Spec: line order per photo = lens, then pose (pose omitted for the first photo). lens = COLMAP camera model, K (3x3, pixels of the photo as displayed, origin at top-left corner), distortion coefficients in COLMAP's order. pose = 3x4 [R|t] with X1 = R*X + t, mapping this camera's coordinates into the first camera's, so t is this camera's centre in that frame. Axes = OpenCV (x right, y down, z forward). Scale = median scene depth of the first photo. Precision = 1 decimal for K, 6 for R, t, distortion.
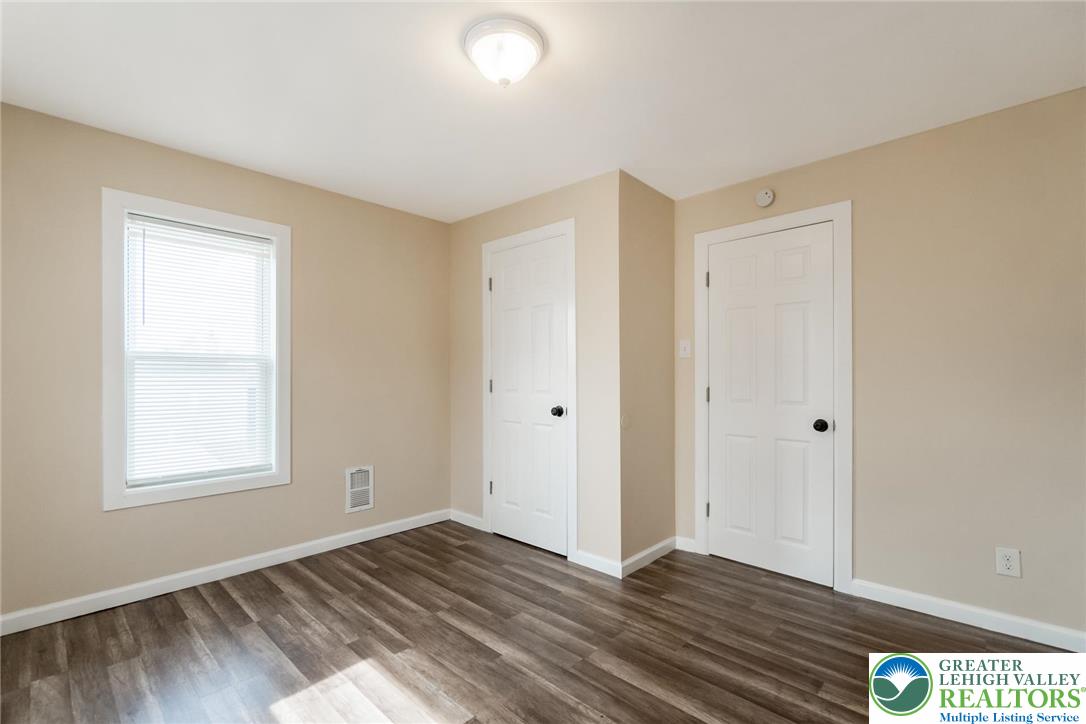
lens RADIAL K [[481.6, 0, 540.6], [0, 481.6, 381.8], [0, 0, 1]] dist [-0.012007, 0.001853]
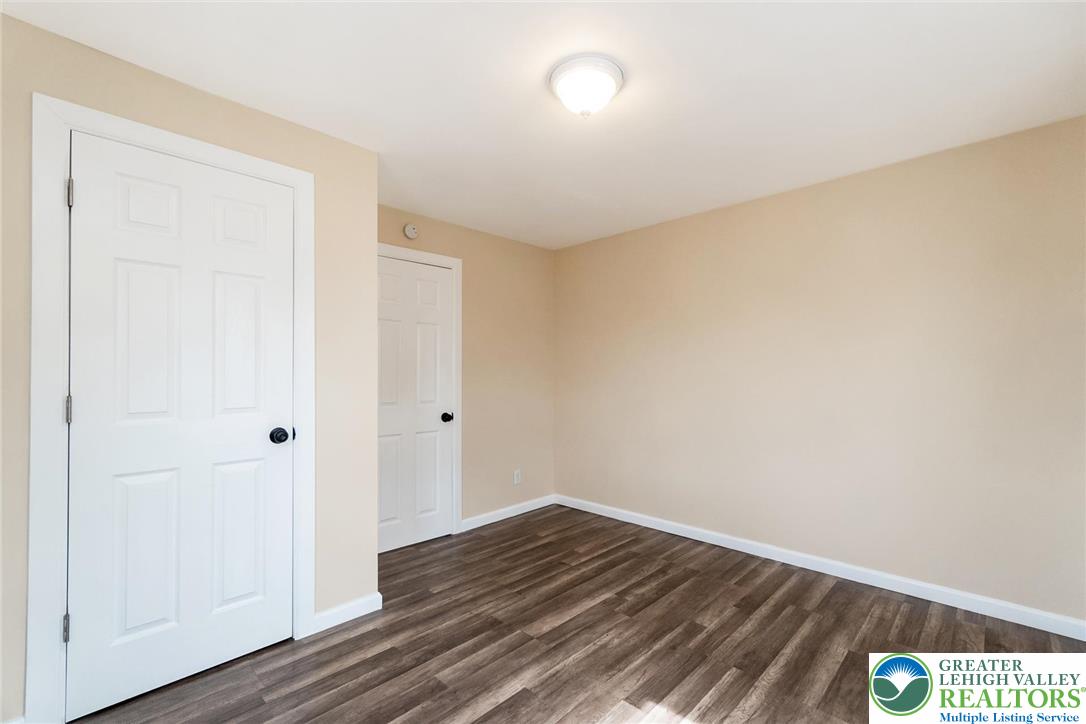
lens RADIAL K [[481.6, 0, 532.8], [0, 481.6, 363.6], [0, 0, 1]] dist [-0.012007, 0.001853]
pose [[0.013512, 0.021379, 0.999680, -0.783591], [0.018559, 0.999594, -0.021628, -0.024781], [-0.999736, 0.018845, 0.013110, 0.743222]]
